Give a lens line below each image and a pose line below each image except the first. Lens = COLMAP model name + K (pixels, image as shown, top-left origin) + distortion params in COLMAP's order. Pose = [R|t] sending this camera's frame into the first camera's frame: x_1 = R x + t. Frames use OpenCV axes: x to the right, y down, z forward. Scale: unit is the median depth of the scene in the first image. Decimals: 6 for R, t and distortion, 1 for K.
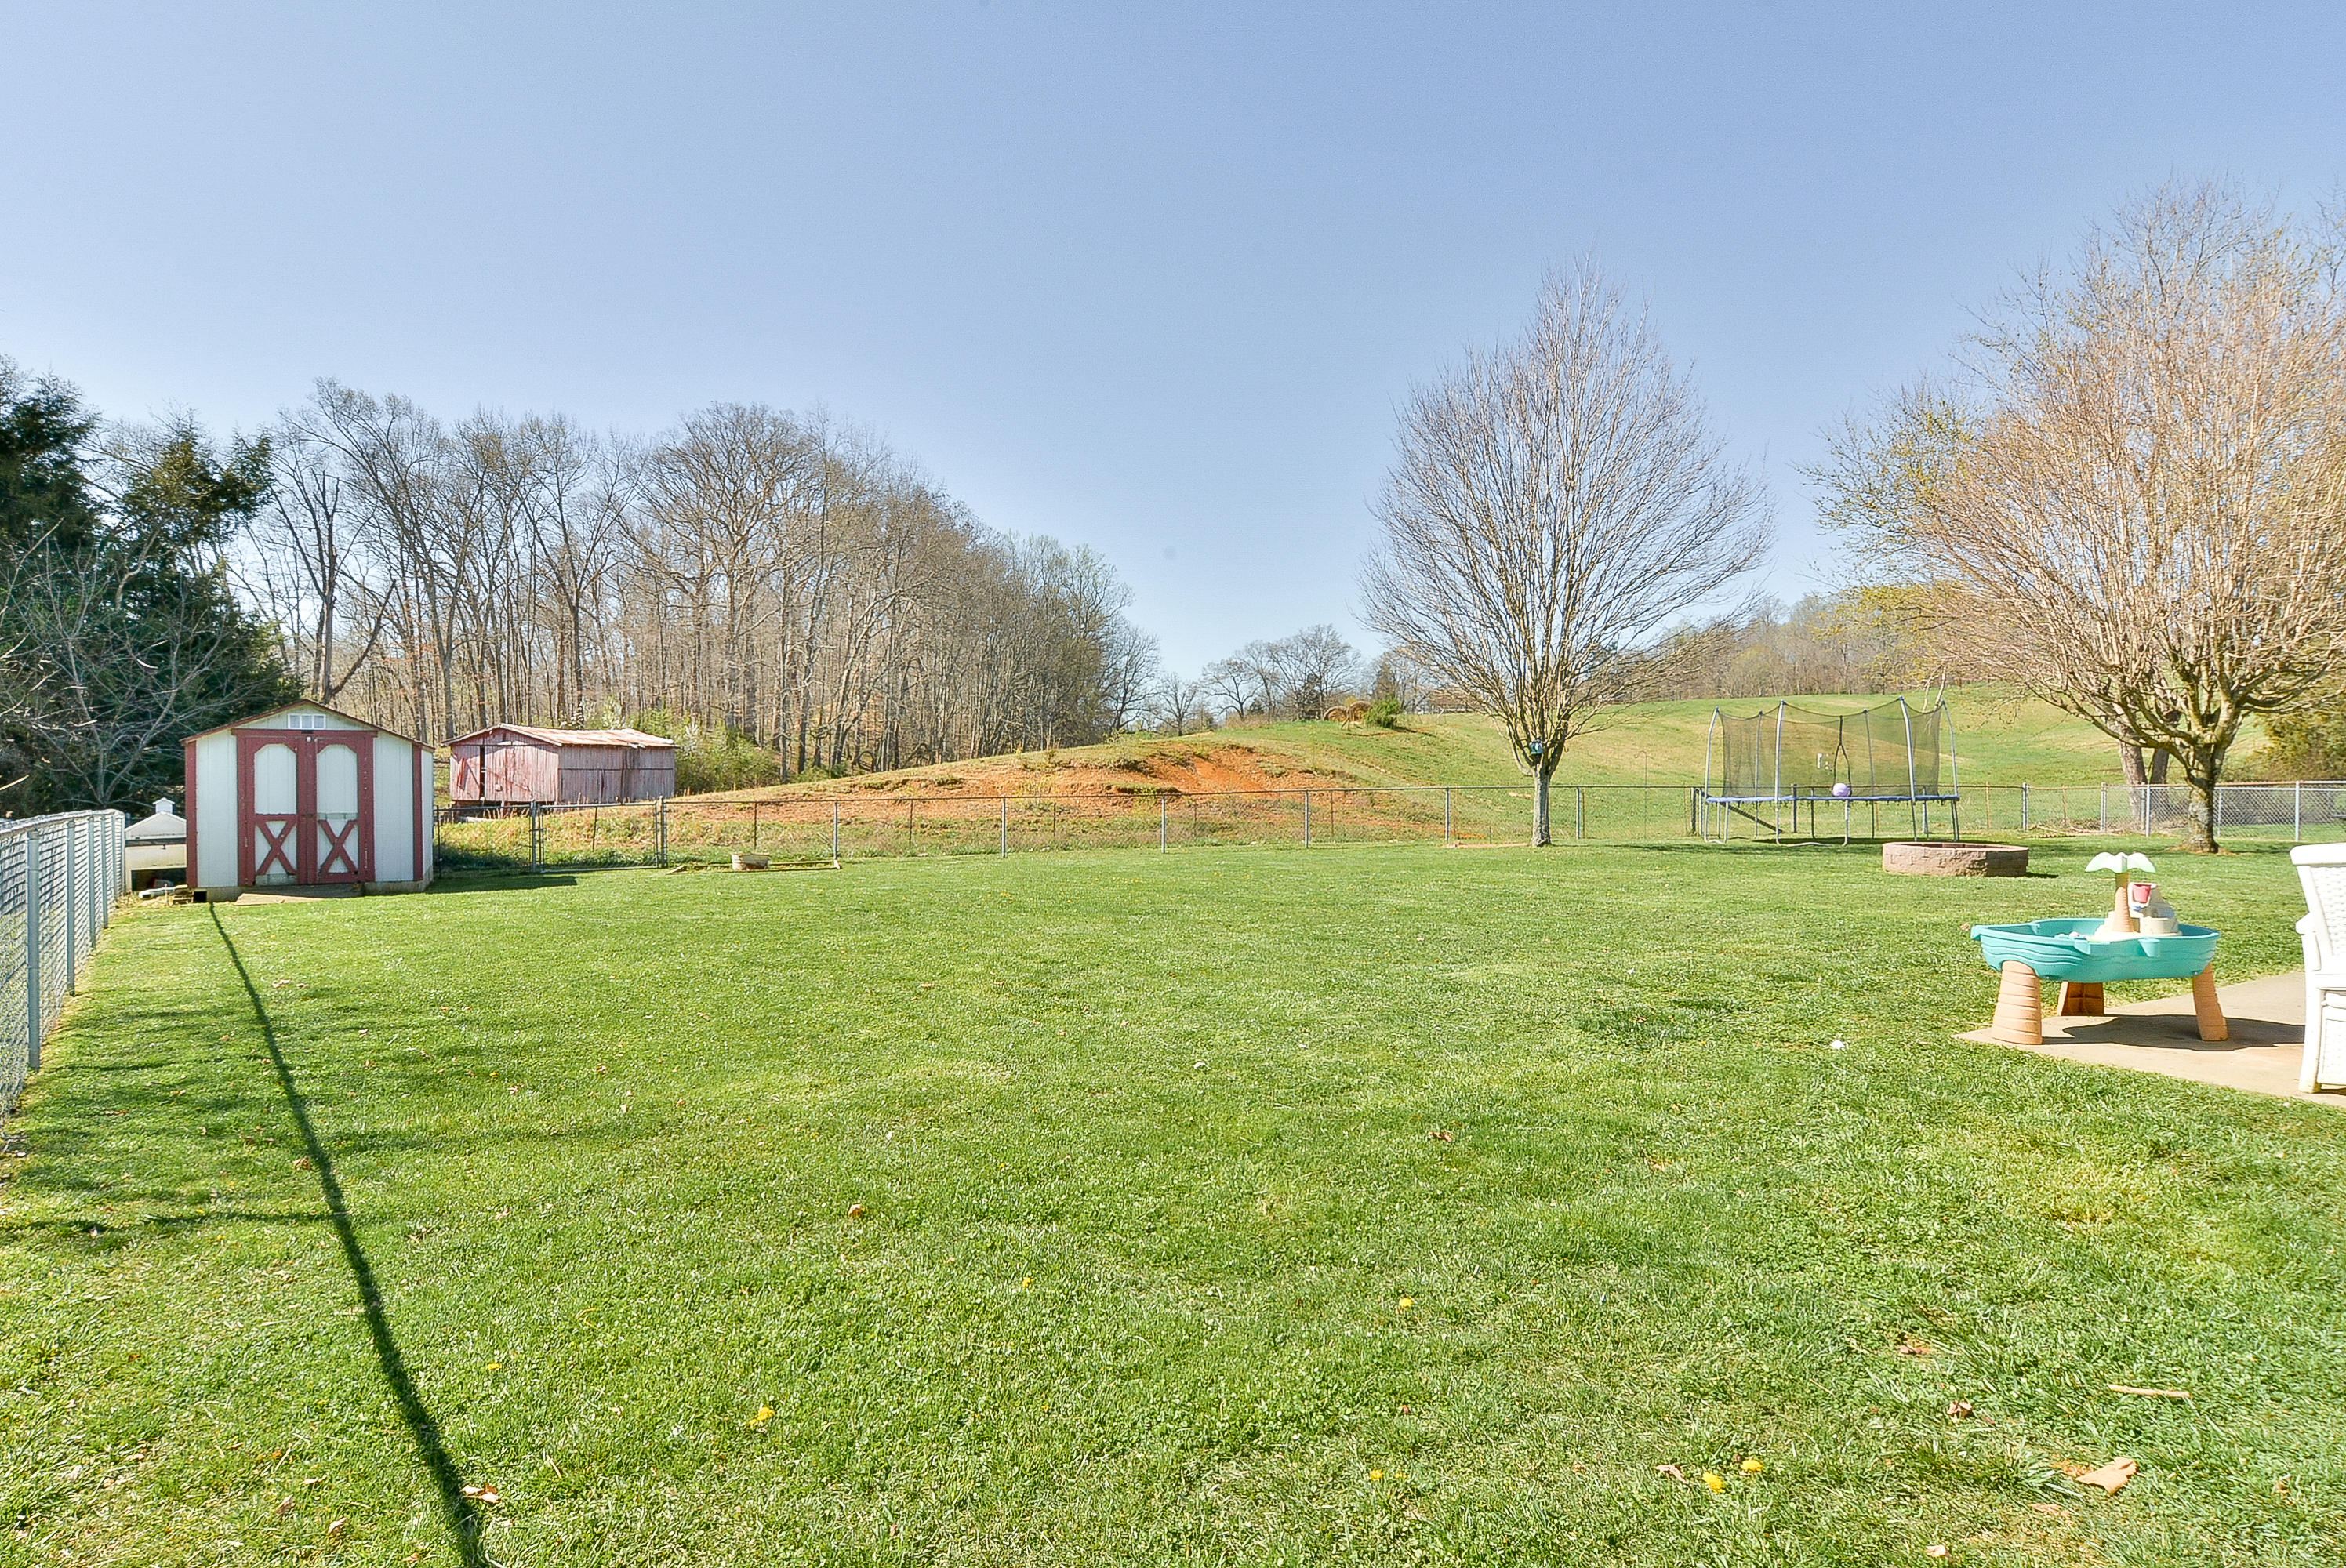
lens RADIAL K [[1268.7, 0, 1173.0], [0, 1268.7, 784.0], [0, 0, 1]] dist [0.006589, -0.009163]
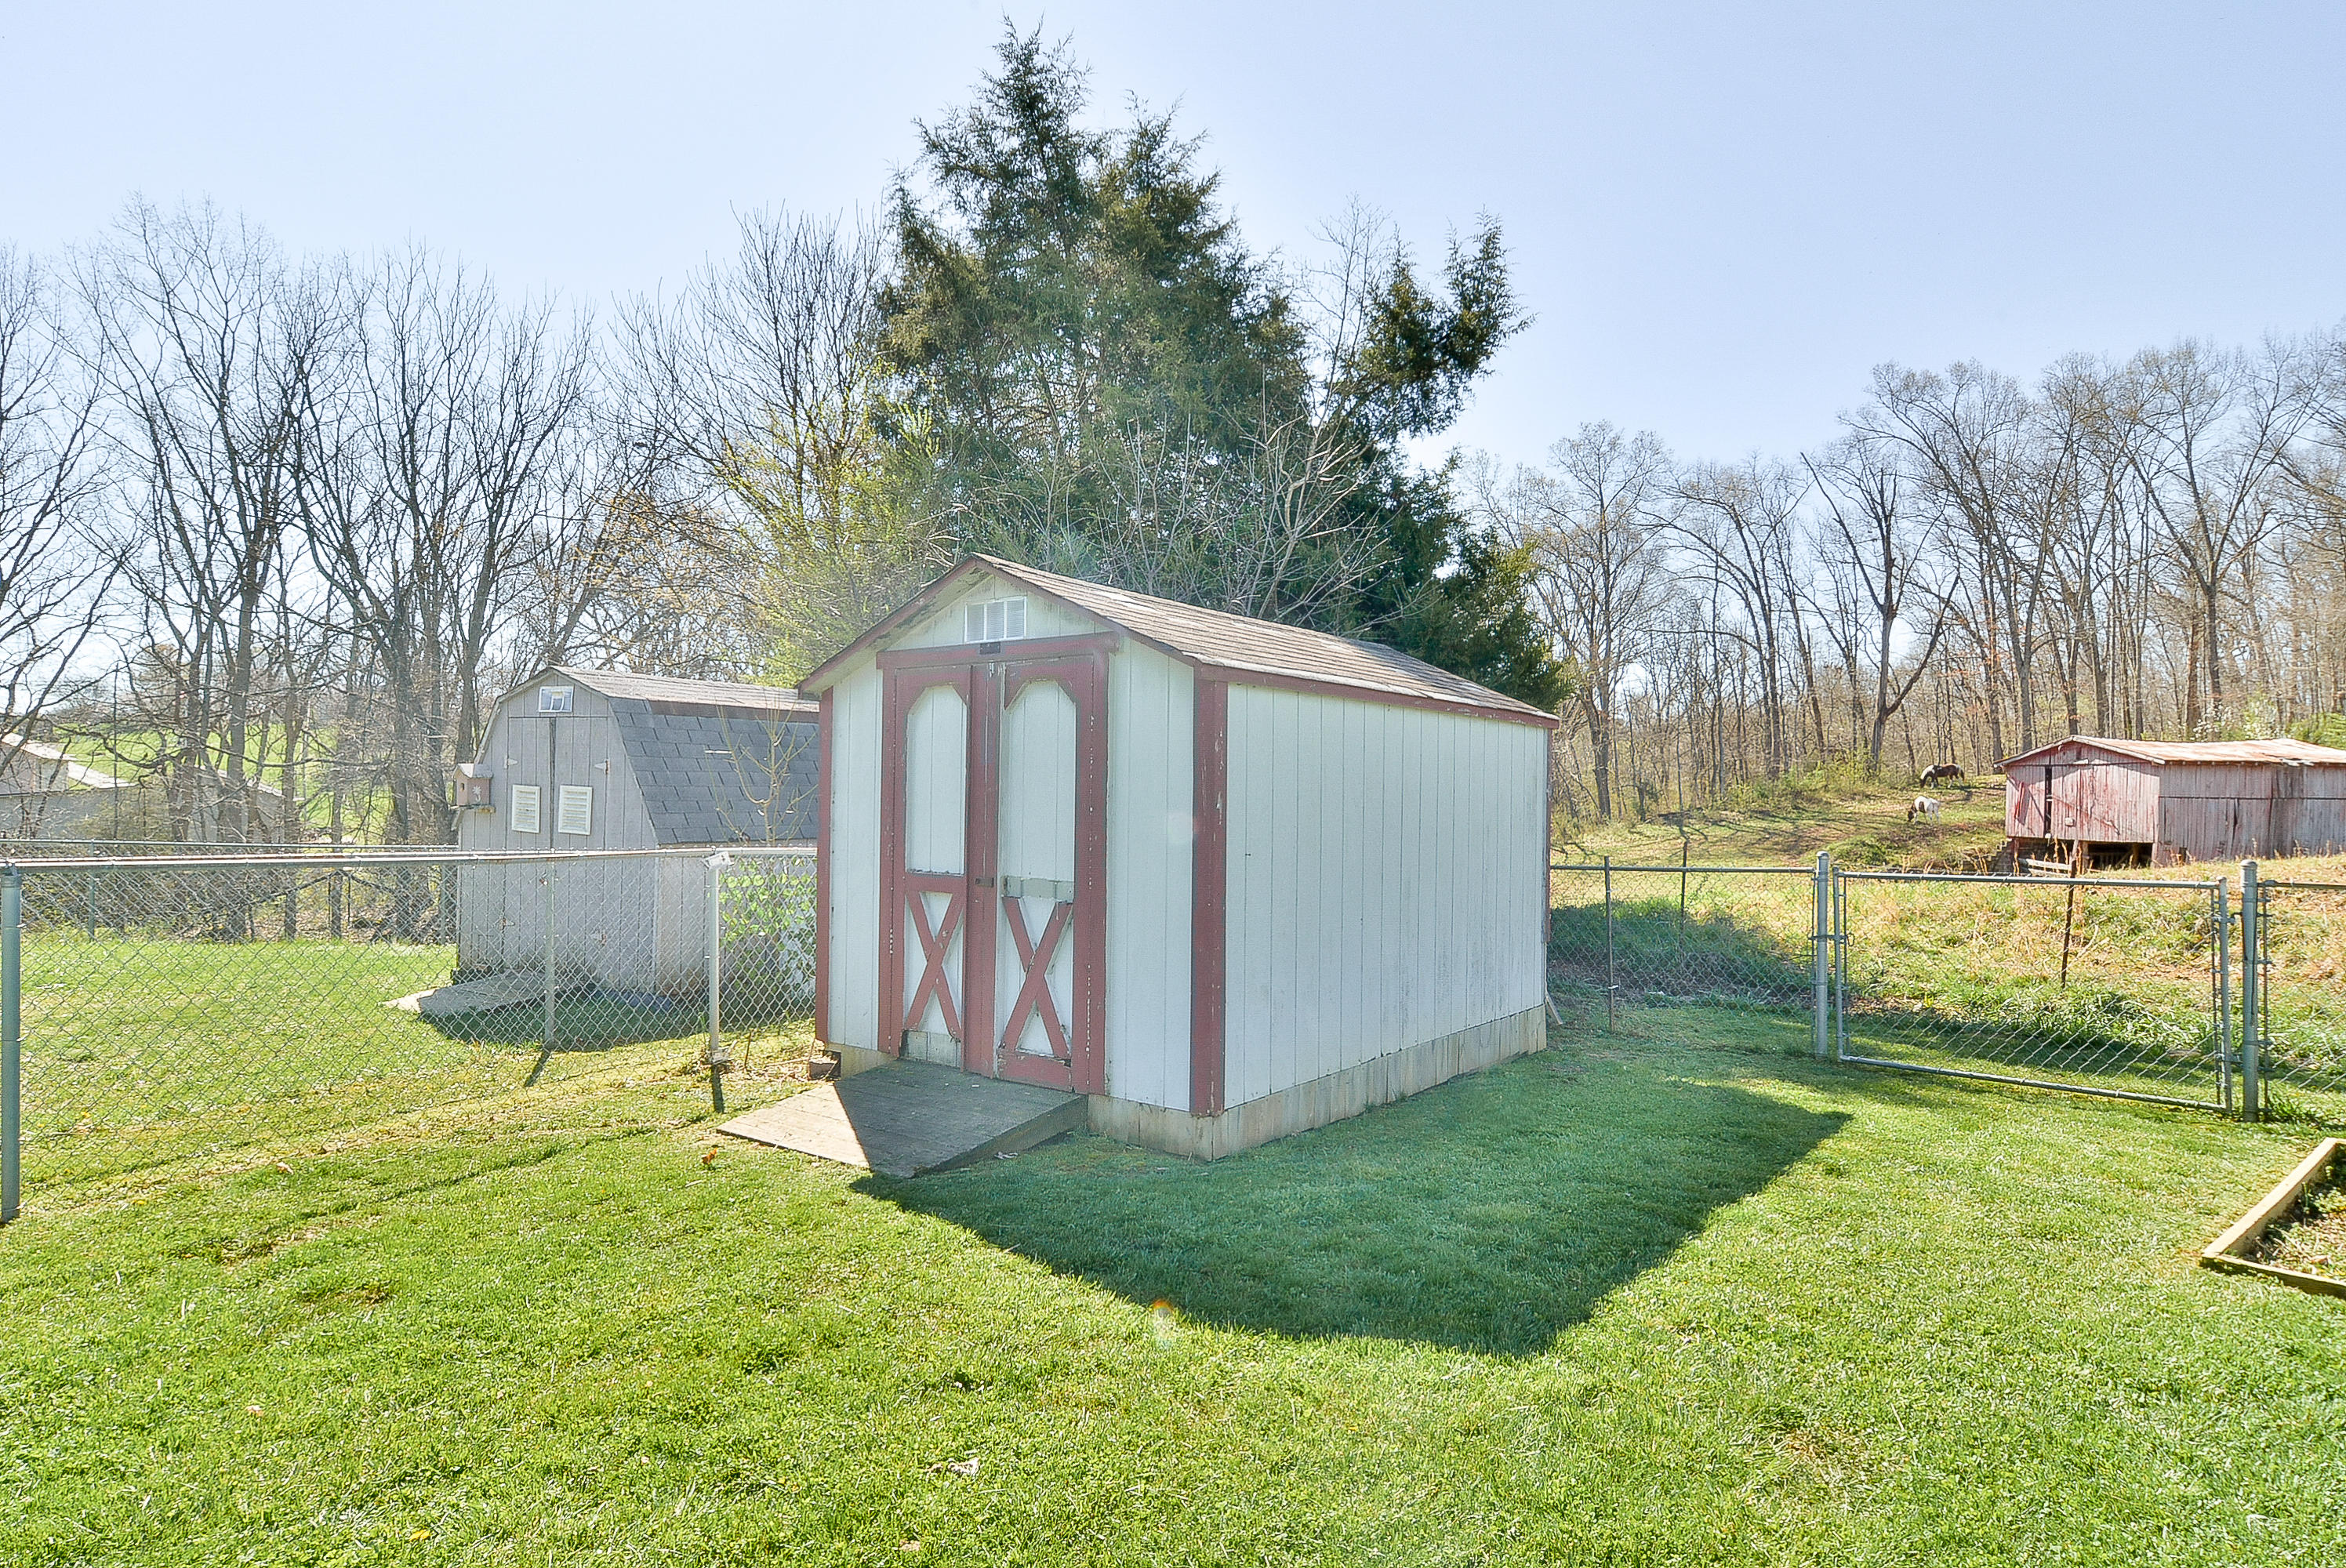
lens RADIAL K [[1268.7, 0, 1173.0], [0, 1268.7, 784.0], [0, 0, 1]] dist [0.006589, -0.009163]
pose [[0.422002, -0.004372, -0.906584, -0.076105], [-0.018465, 0.999739, -0.013416, 0.000232], [0.906407, 0.022402, 0.421812, 0.202844]]
